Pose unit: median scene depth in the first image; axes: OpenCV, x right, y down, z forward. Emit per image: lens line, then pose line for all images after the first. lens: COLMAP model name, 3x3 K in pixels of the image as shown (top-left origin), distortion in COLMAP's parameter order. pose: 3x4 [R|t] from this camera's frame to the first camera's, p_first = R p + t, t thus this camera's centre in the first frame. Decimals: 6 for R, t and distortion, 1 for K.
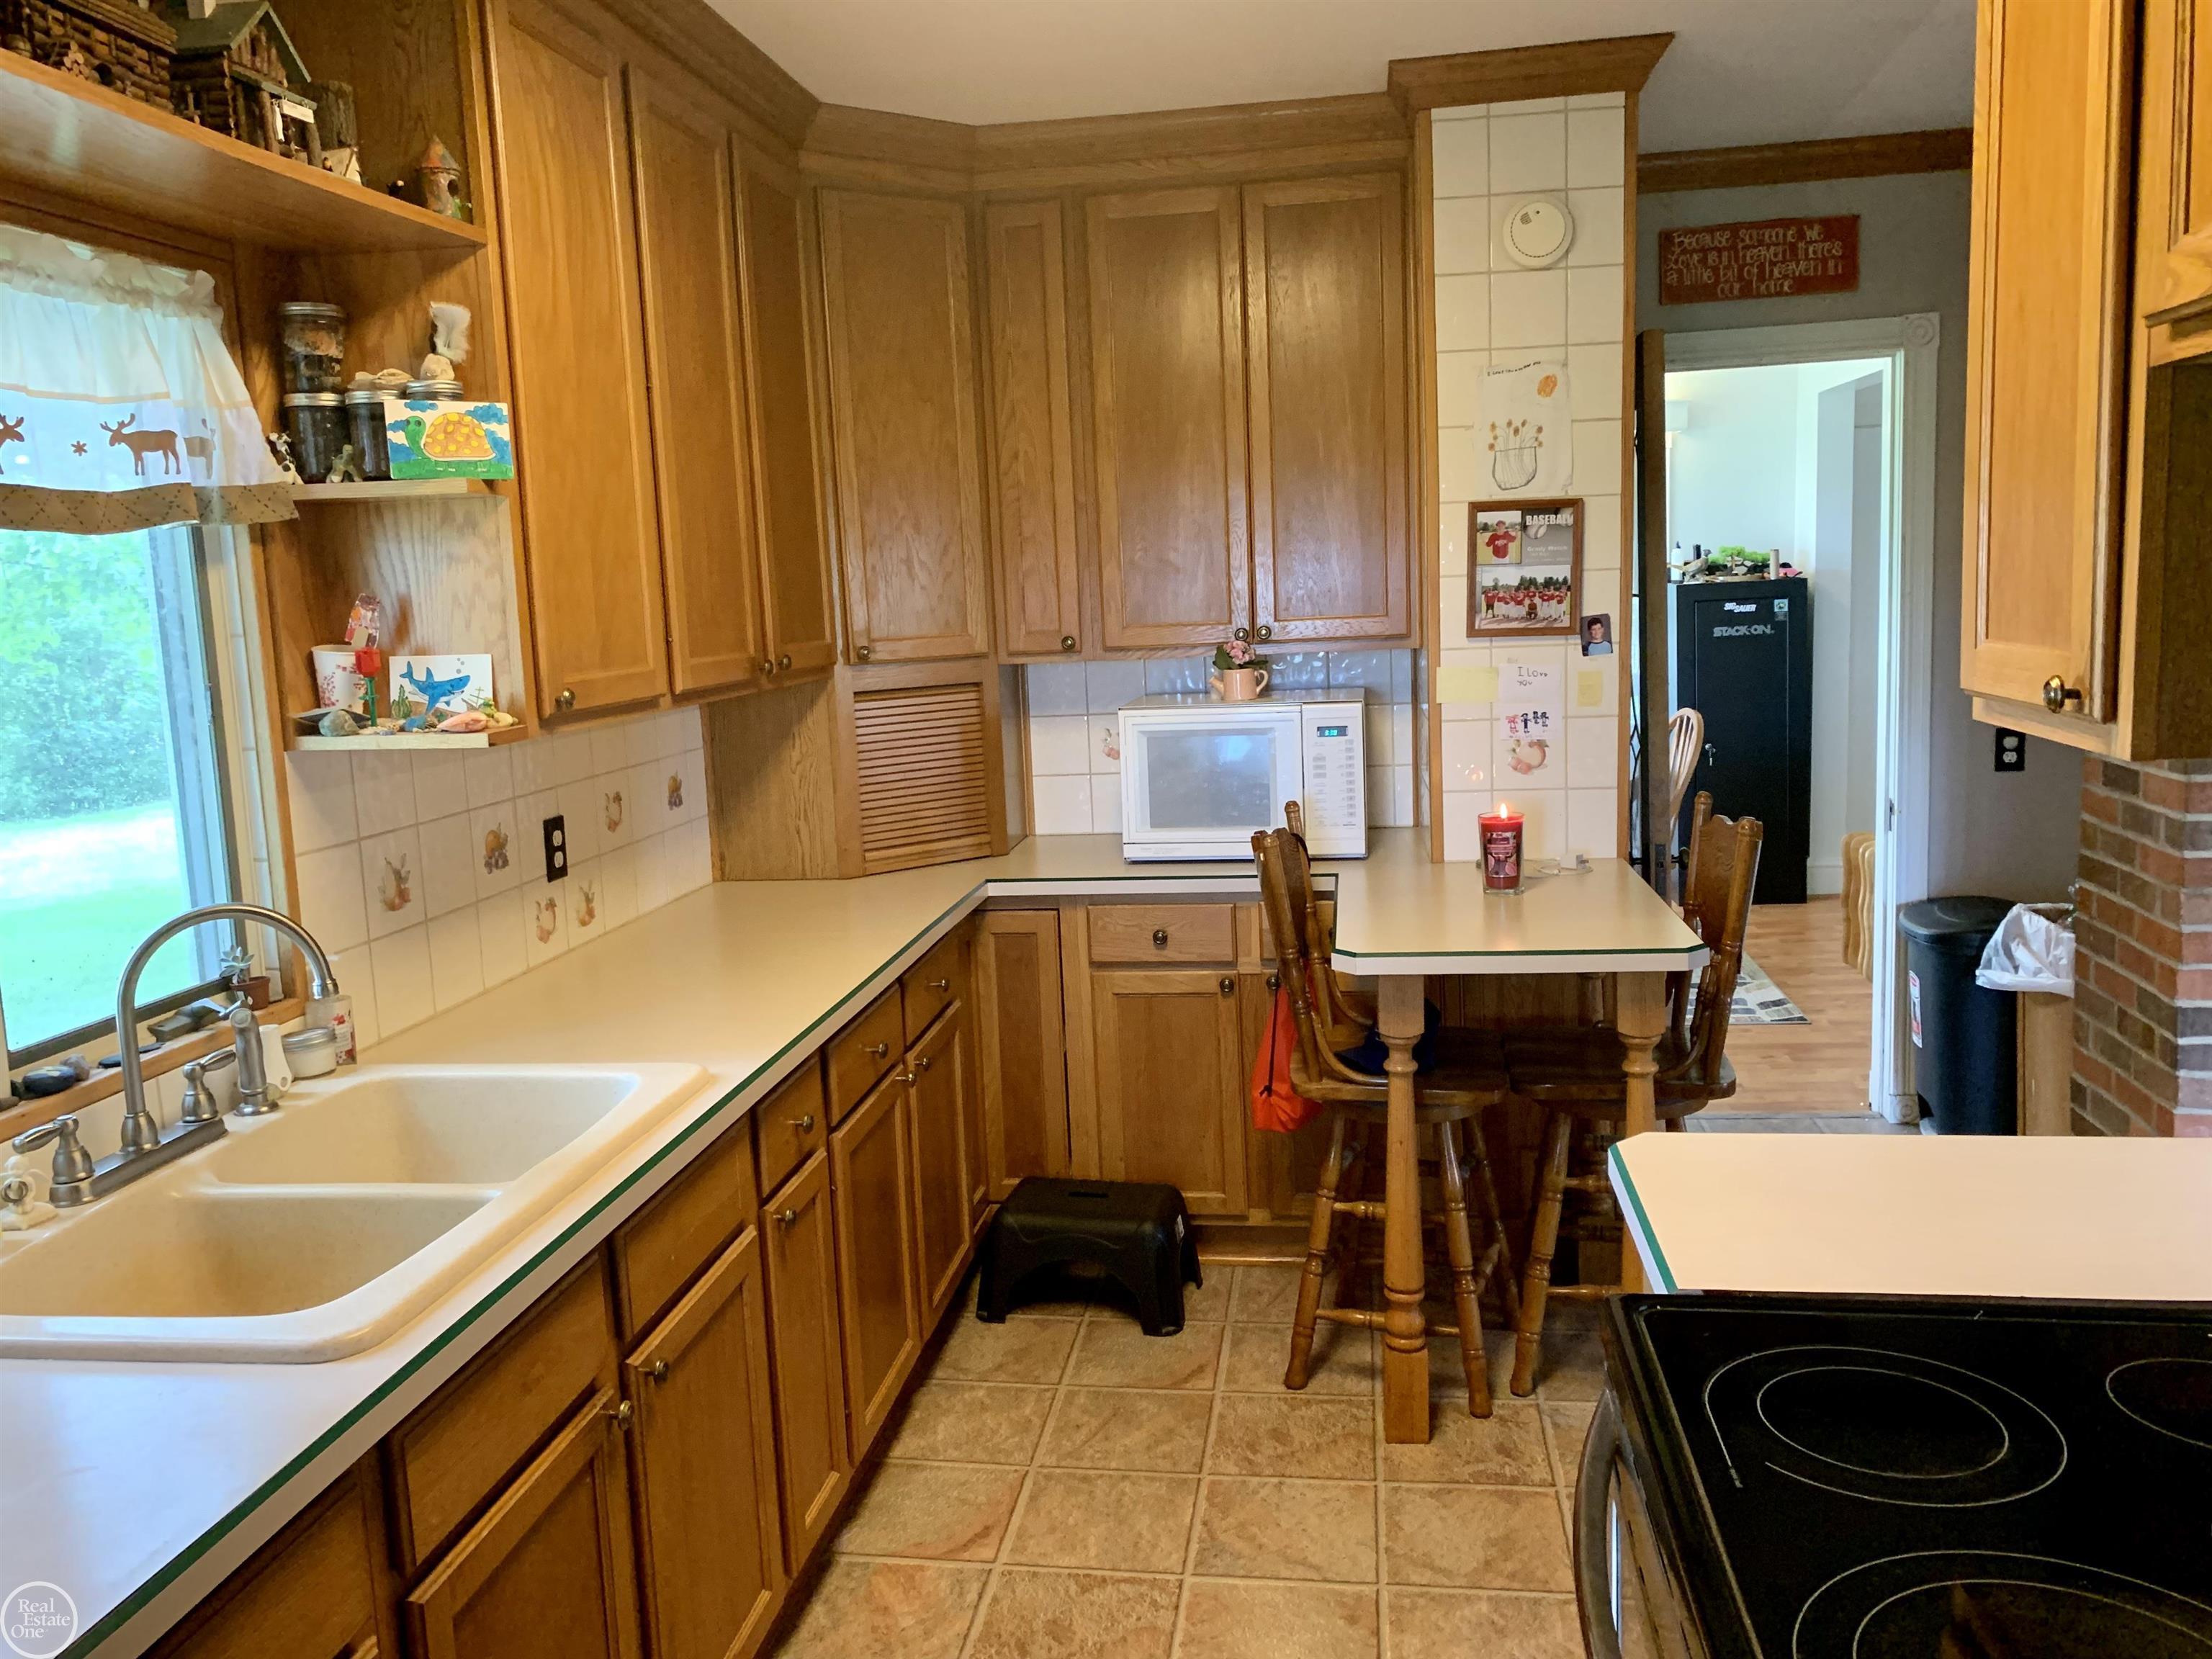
lens RADIAL K [[1702.4, 0, 1106.0], [0, 1702.4, 829.5], [0, 0, 1]] dist [-0.008357, 0.052155]
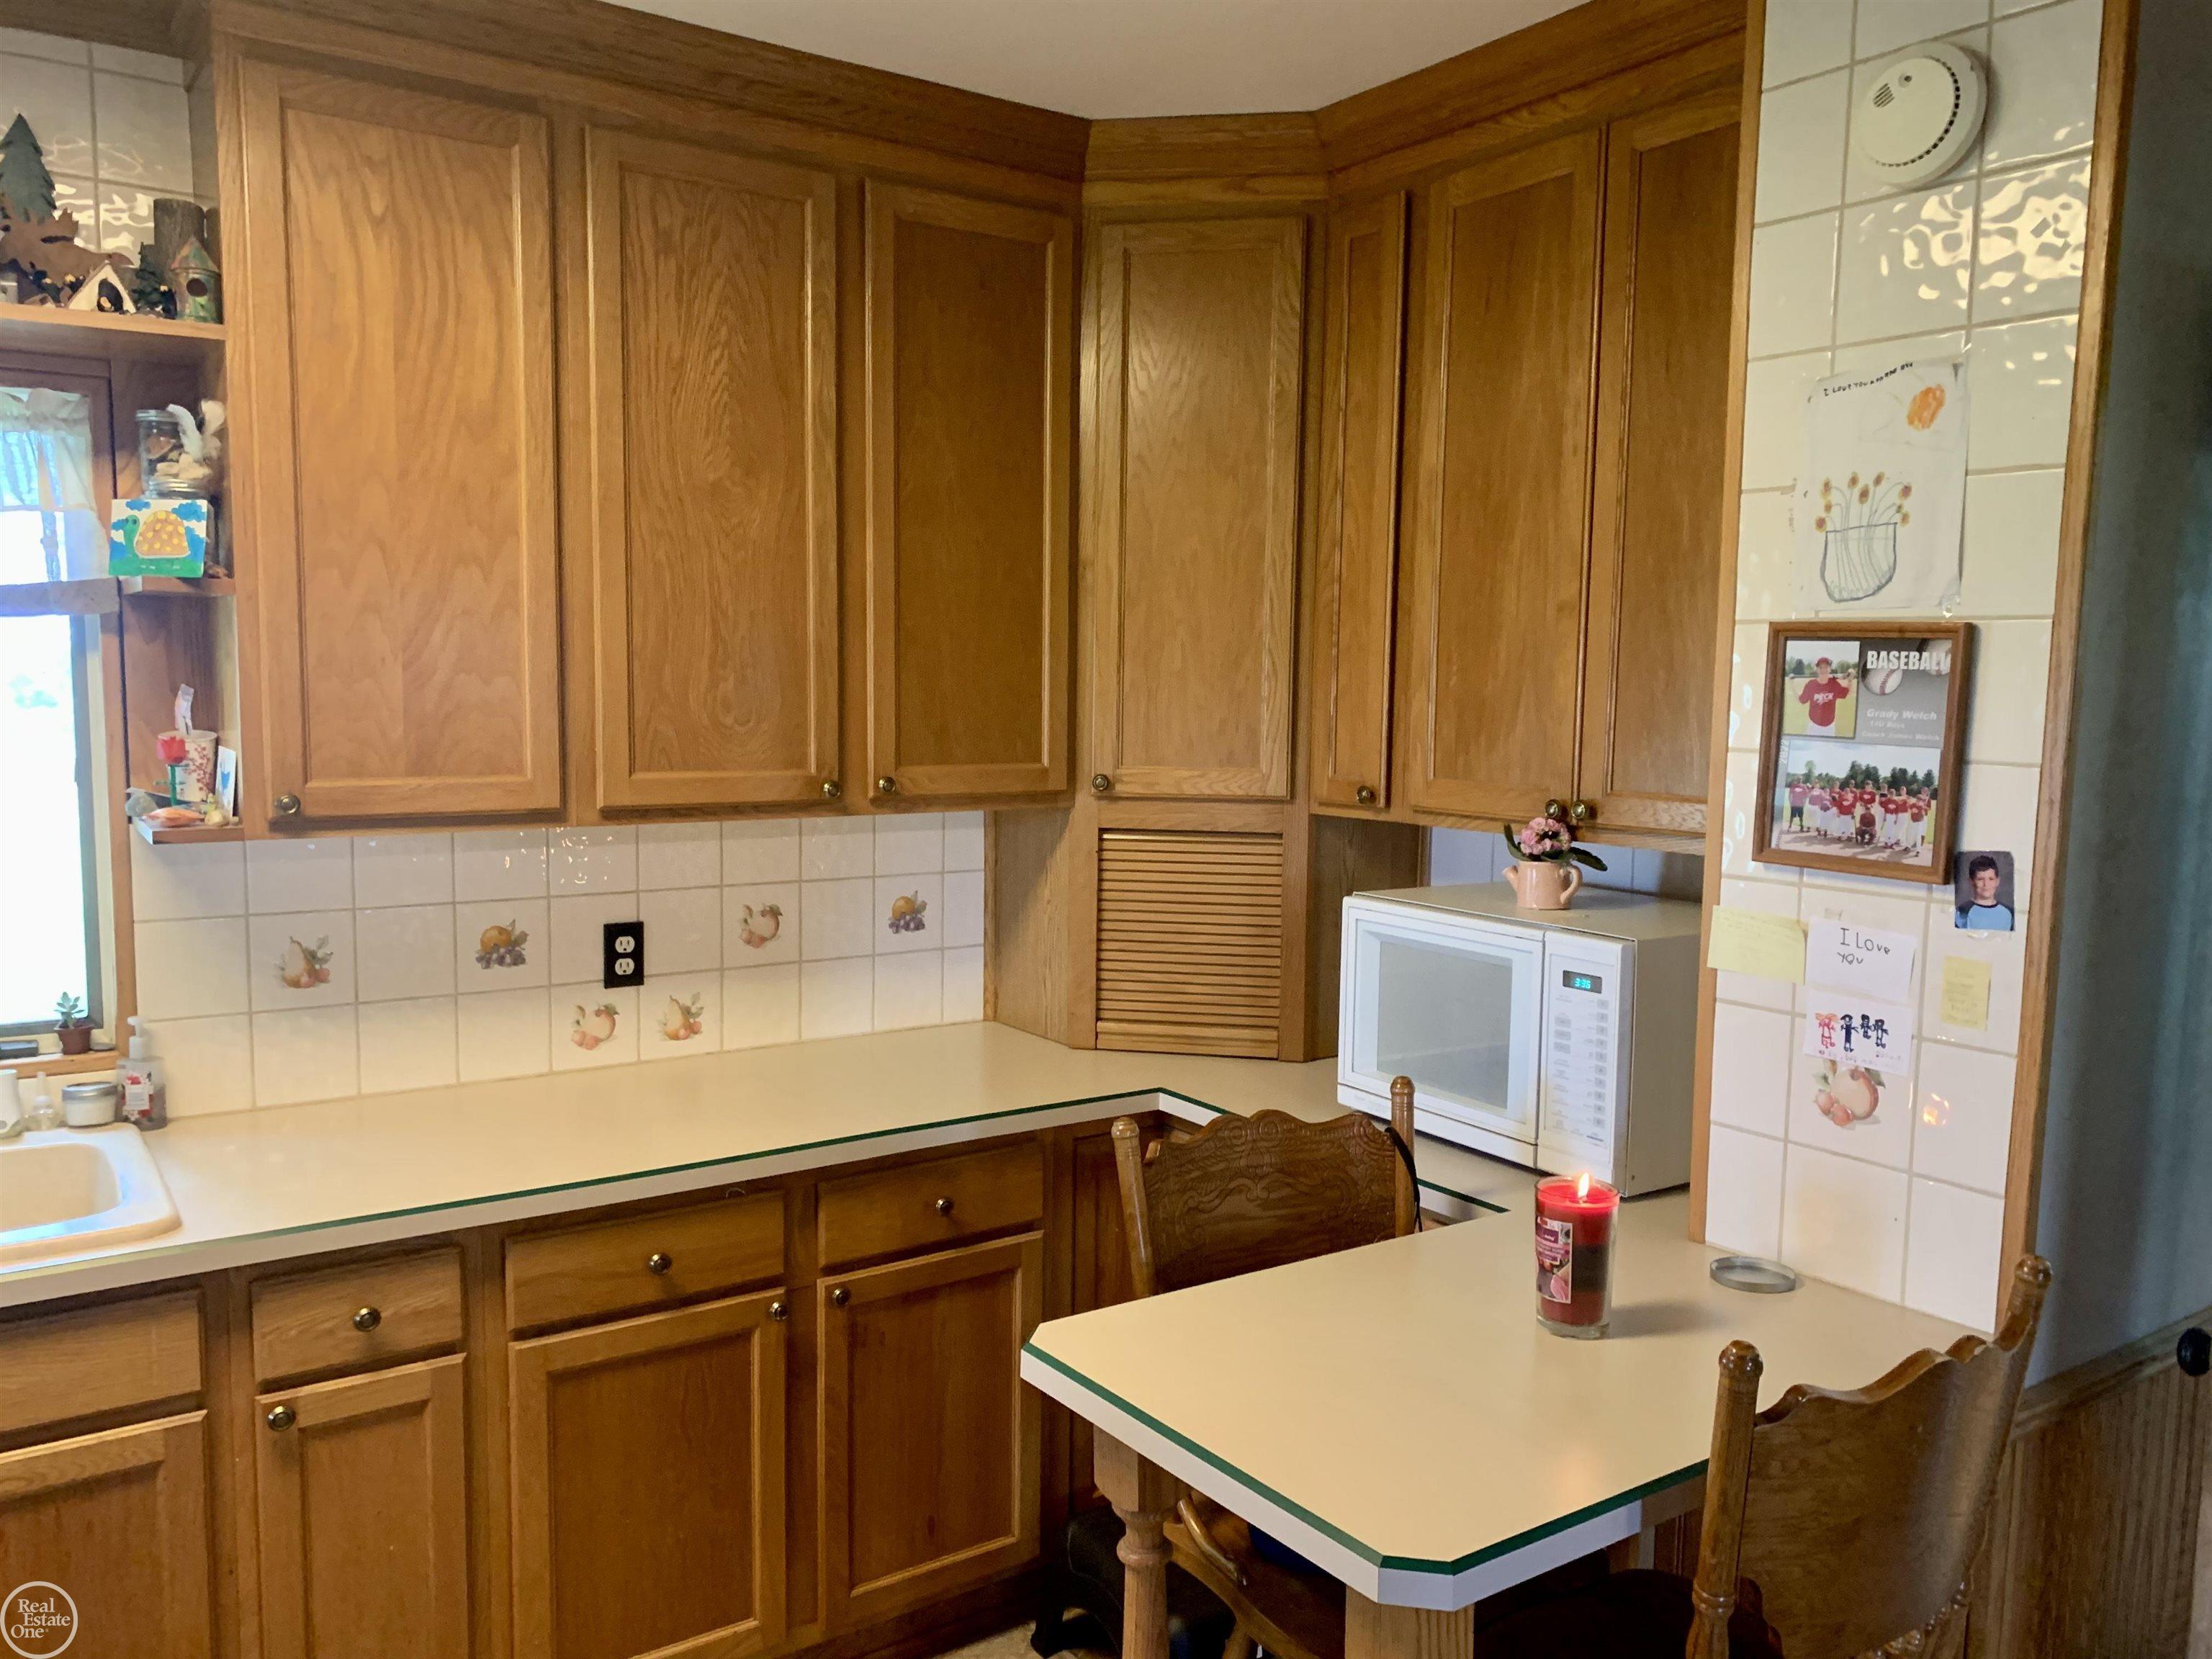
lens RADIAL K [[1702.4, 0, 1106.0], [0, 1702.4, 829.5], [0, 0, 1]] dist [-0.008357, 0.052155]
pose [[0.679777, 0.118877, -0.723721, 0.476518], [-0.148126, 0.988695, 0.023270, -0.105592], [0.718305, 0.091384, 0.689700, 0.462581]]
